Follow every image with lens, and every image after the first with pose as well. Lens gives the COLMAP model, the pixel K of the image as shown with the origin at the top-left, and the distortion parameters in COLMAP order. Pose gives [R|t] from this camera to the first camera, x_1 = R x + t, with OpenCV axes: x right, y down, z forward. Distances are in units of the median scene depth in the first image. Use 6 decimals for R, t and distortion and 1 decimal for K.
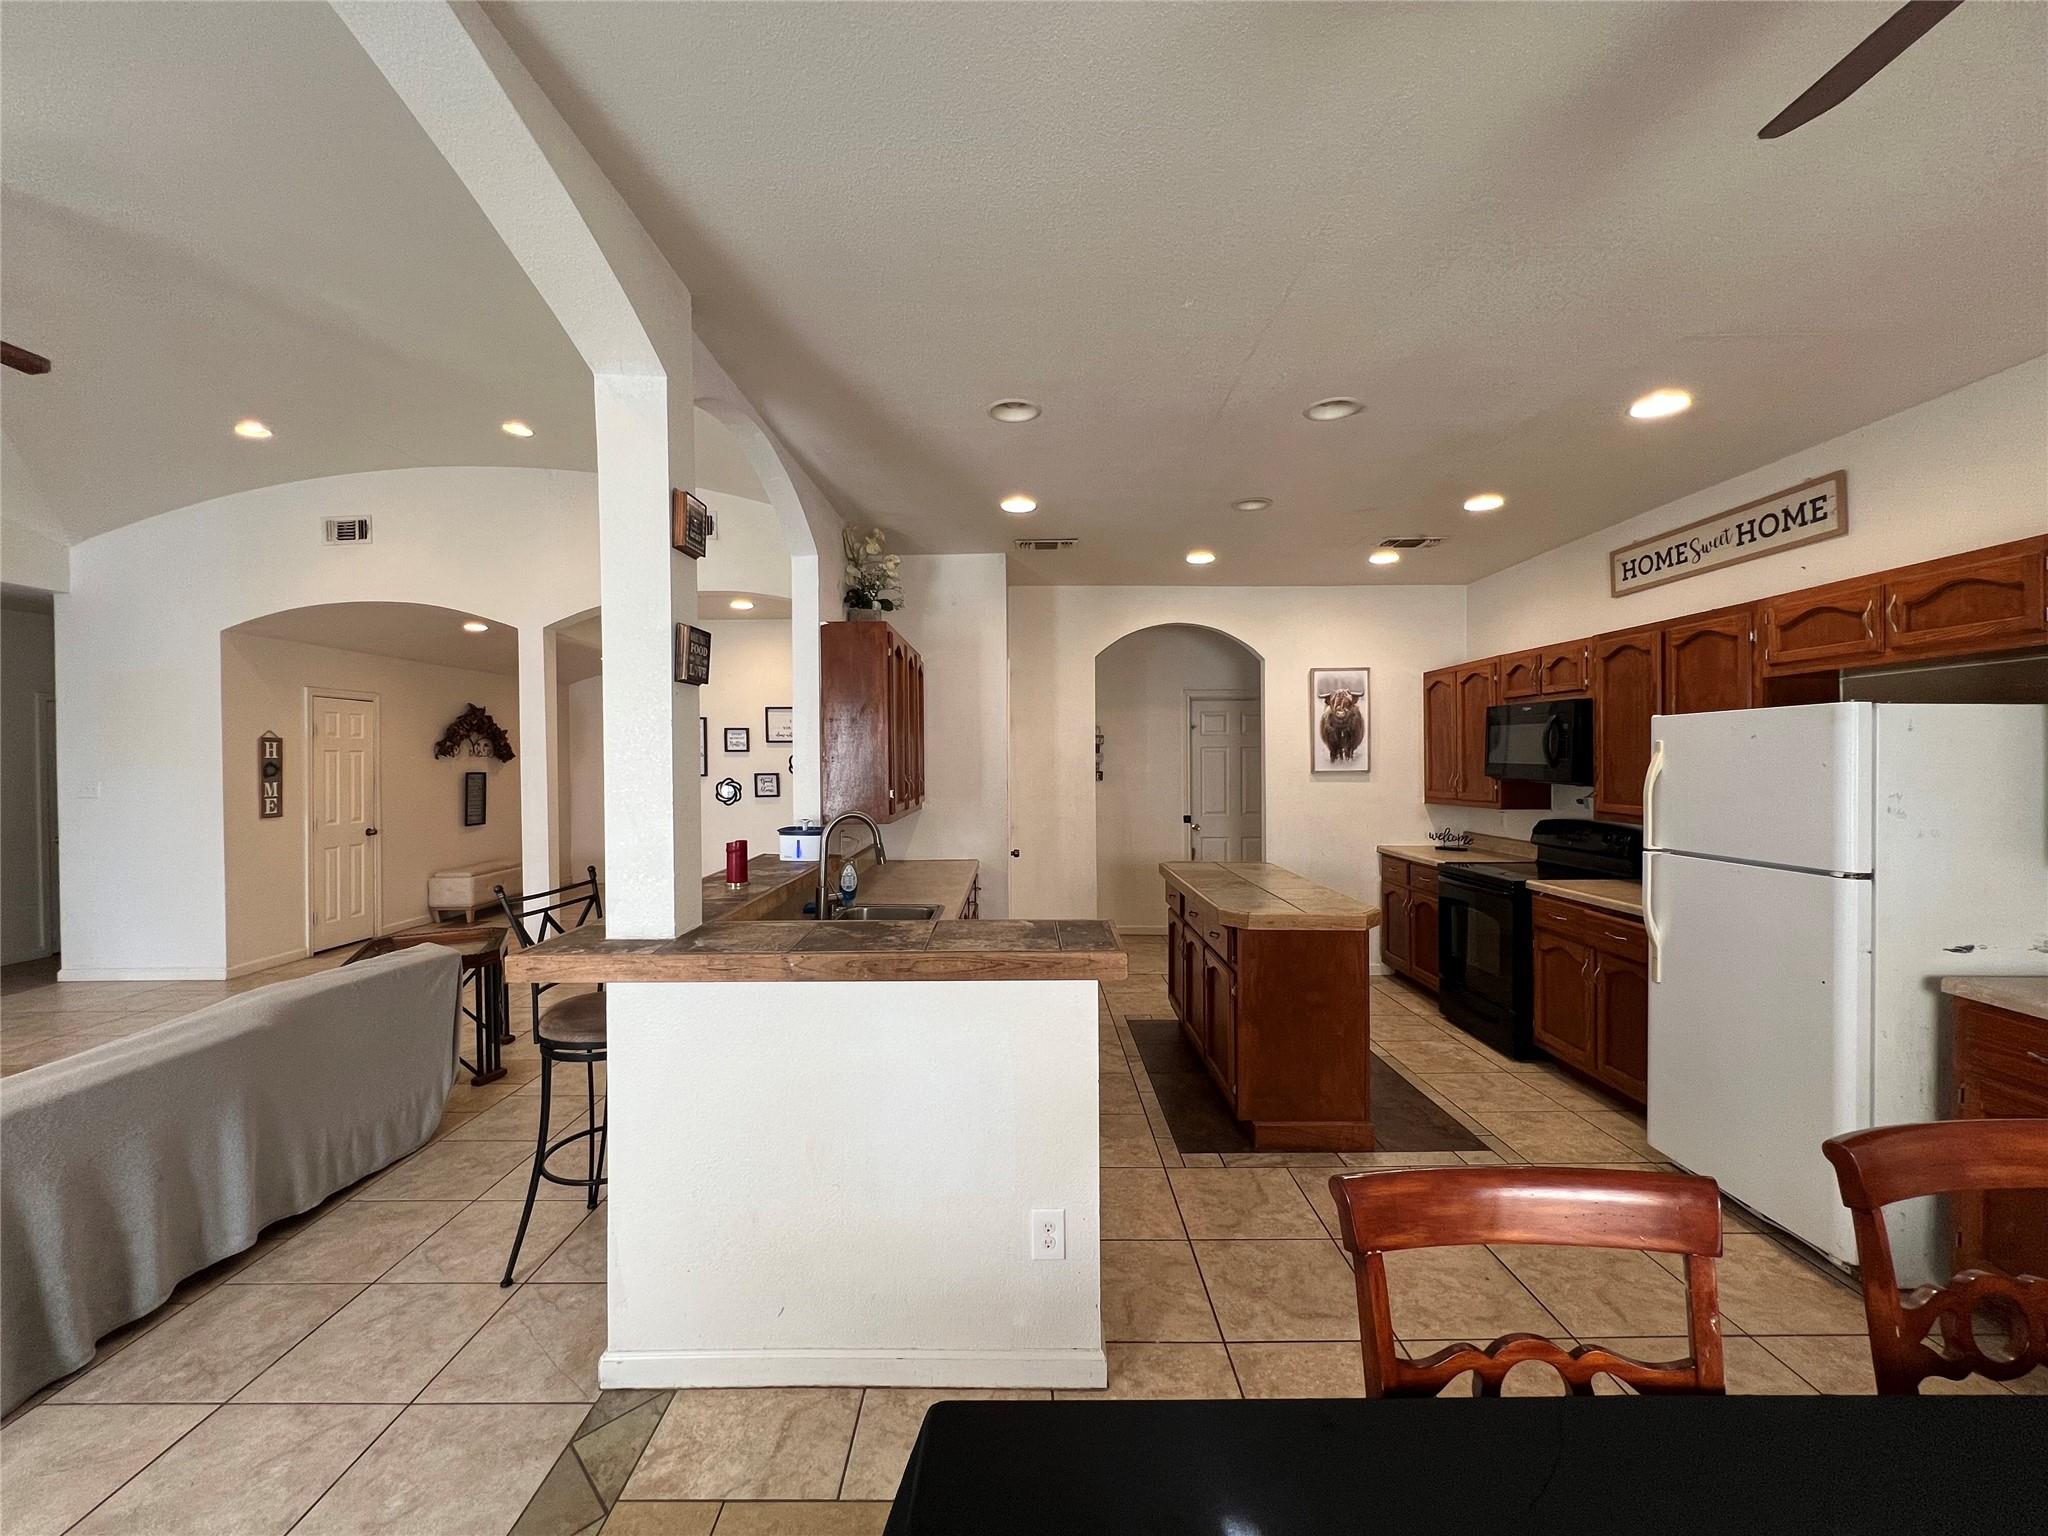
lens RADIAL K [[818.0, 0, 1021.7], [0, 818.0, 762.7], [0, 0, 1]] dist [-0.003997, 0.000820]
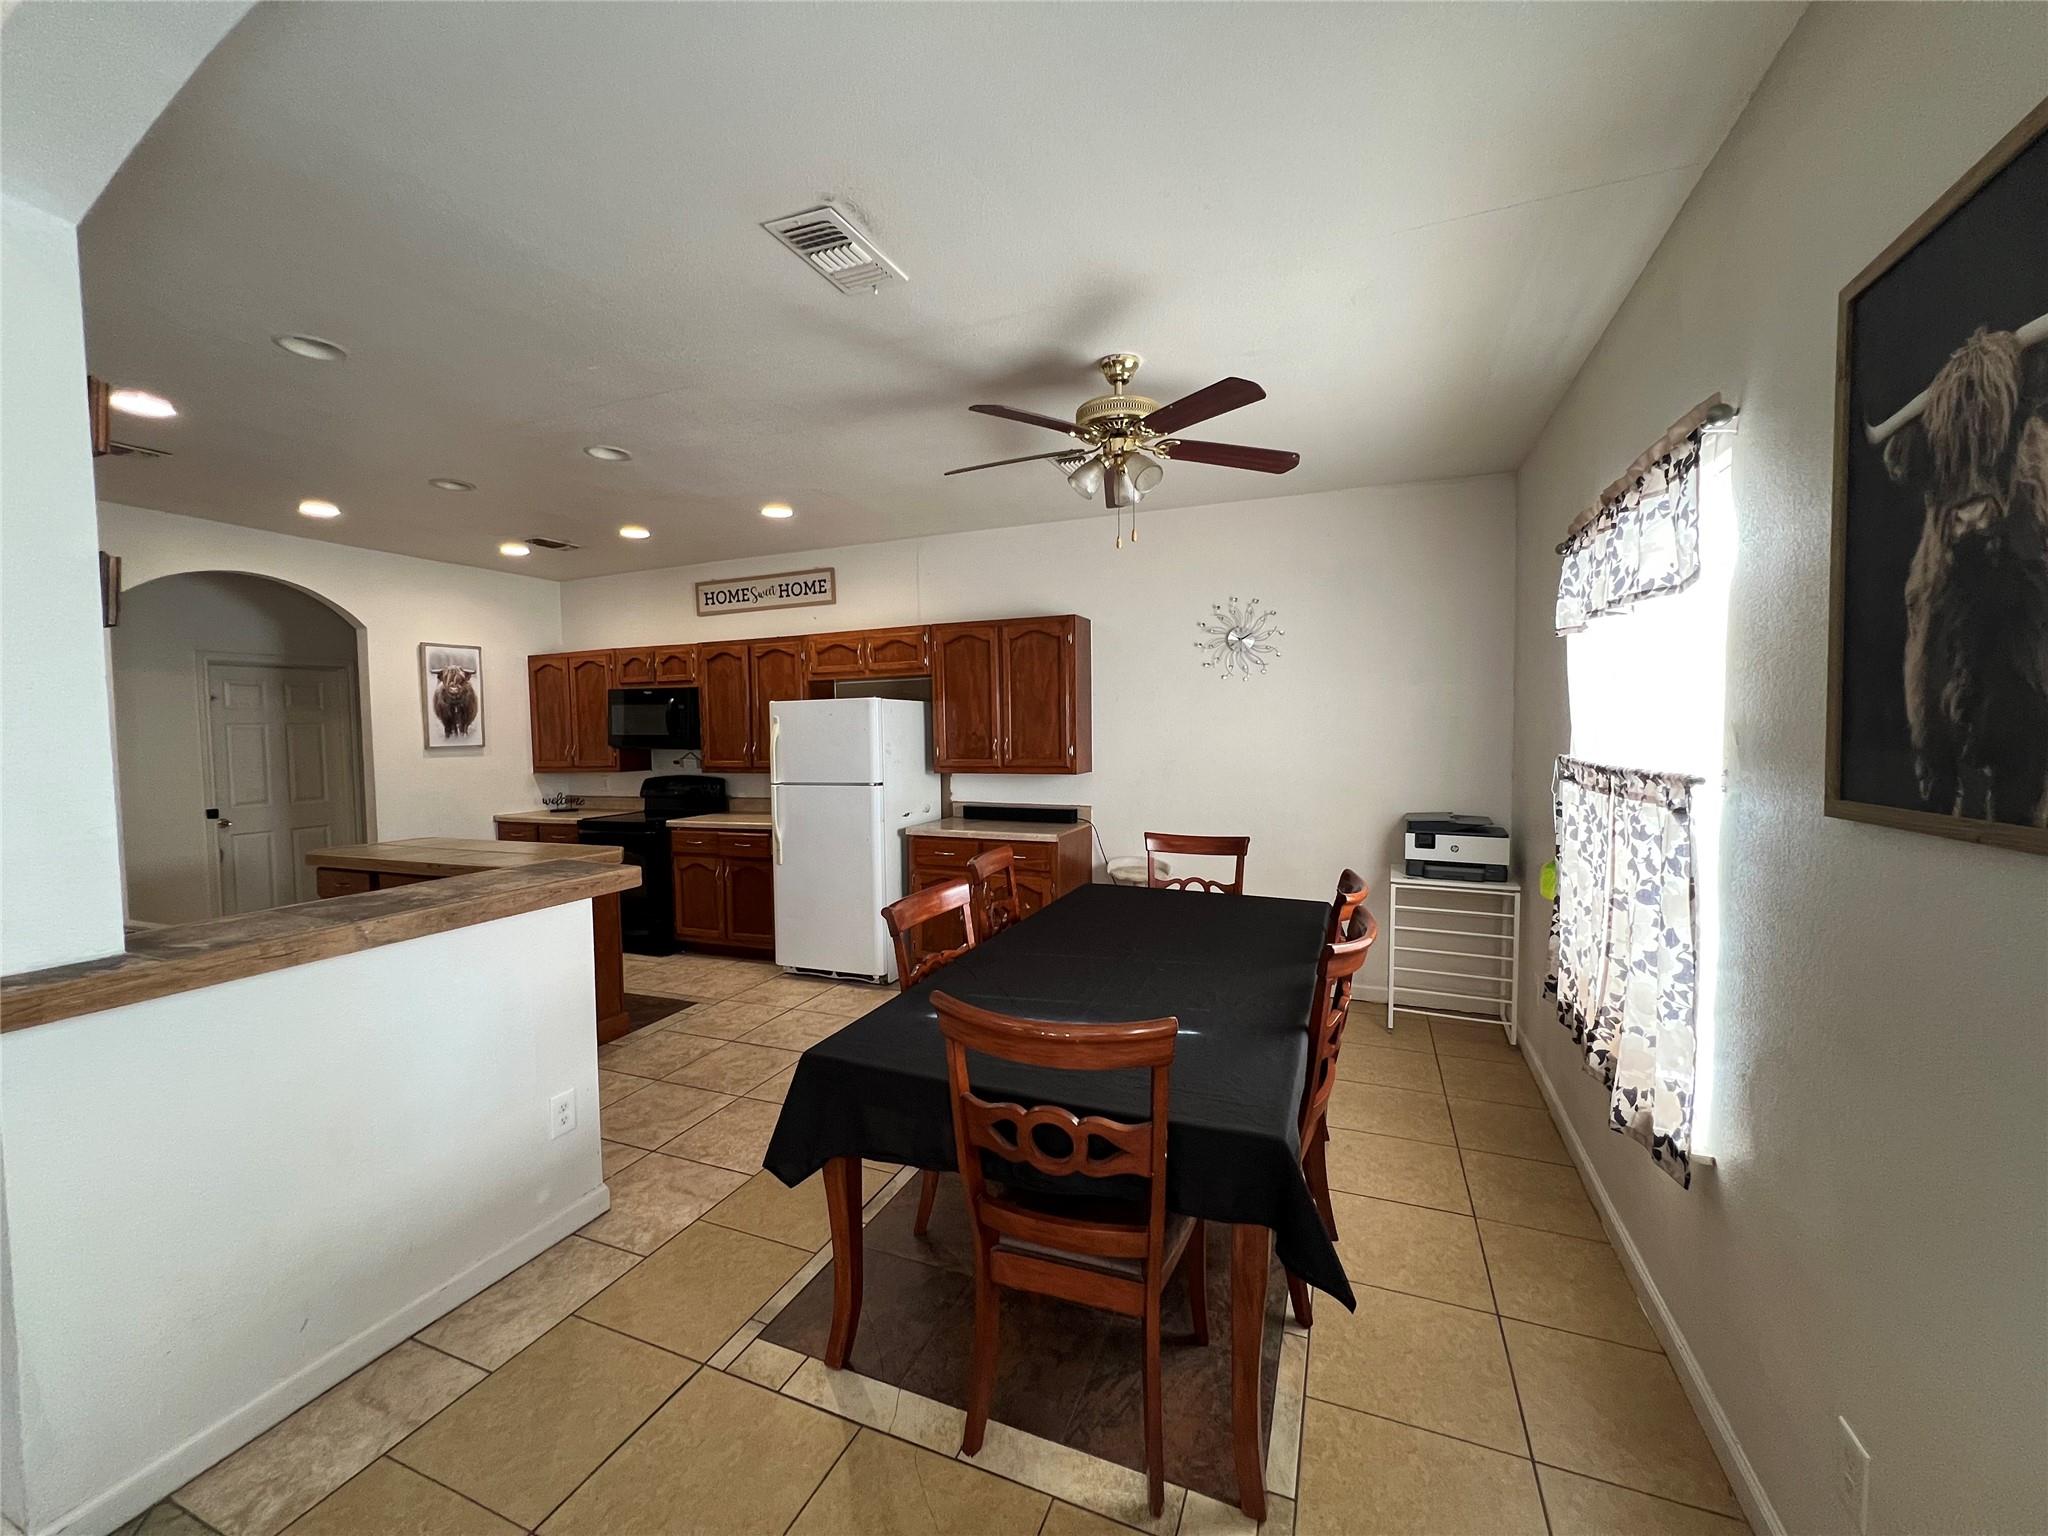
lens RADIAL K [[818.0, 0, 1011.4], [0, 818.0, 764.1], [0, 0, 1]] dist [-0.003997, 0.000820]
pose [[0.386558, -0.044159, 0.921207, -0.414541], [0.020447, 0.999018, 0.039309, 0.009804], [-0.922038, 0.003641, 0.387081, -0.049311]]
